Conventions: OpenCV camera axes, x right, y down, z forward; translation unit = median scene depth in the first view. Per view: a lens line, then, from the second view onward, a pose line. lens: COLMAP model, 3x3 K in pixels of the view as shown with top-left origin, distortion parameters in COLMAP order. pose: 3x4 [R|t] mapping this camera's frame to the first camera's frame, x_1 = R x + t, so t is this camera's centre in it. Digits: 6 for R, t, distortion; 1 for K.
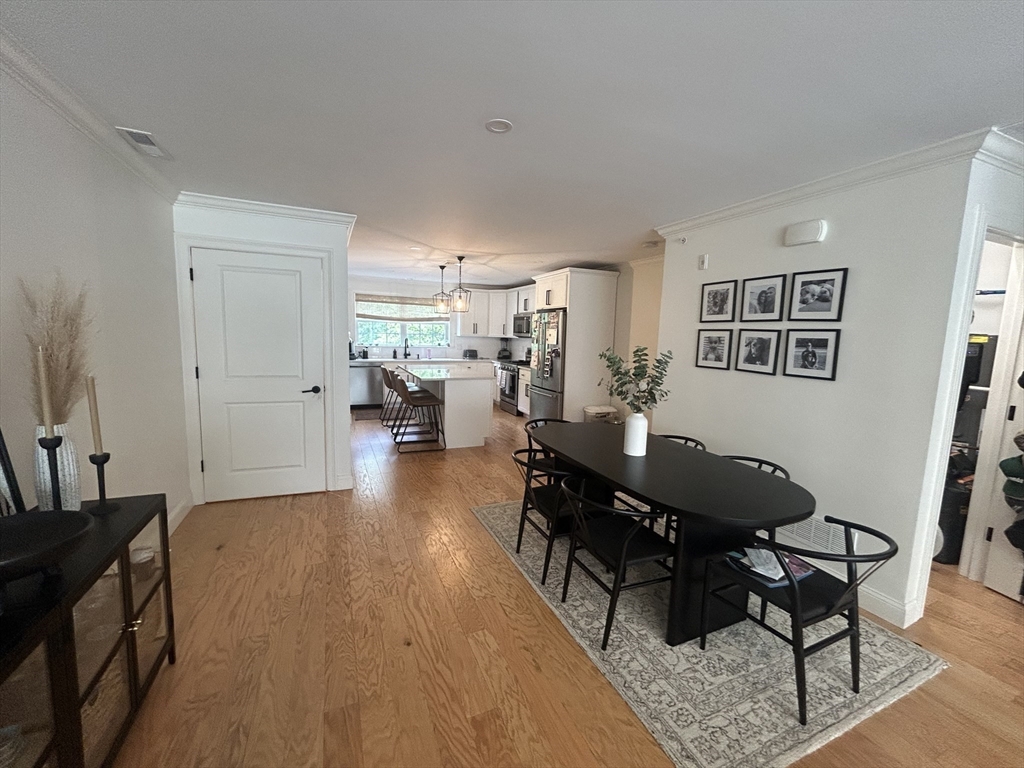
lens RADIAL K [[416.7, 0, 510.3], [0, 416.7, 384.2], [0, 0, 1]] dist [0.000344, -0.000032]
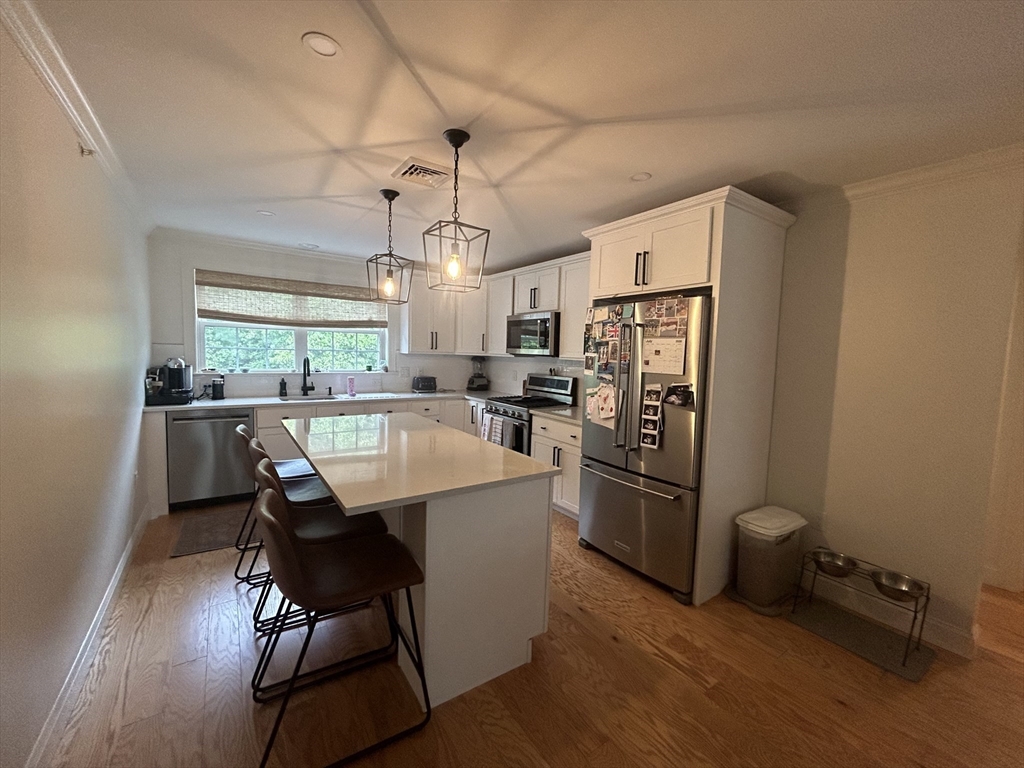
lens RADIAL K [[416.7, 0, 510.3], [0, 416.7, 383.6], [0, 0, 1]] dist [0.000344, -0.000032]
pose [[0.980480, -0.015084, 0.196038, -0.099362], [0.022815, 0.999046, -0.037239, -0.052161], [-0.195289, 0.040985, 0.979889, 0.431877]]
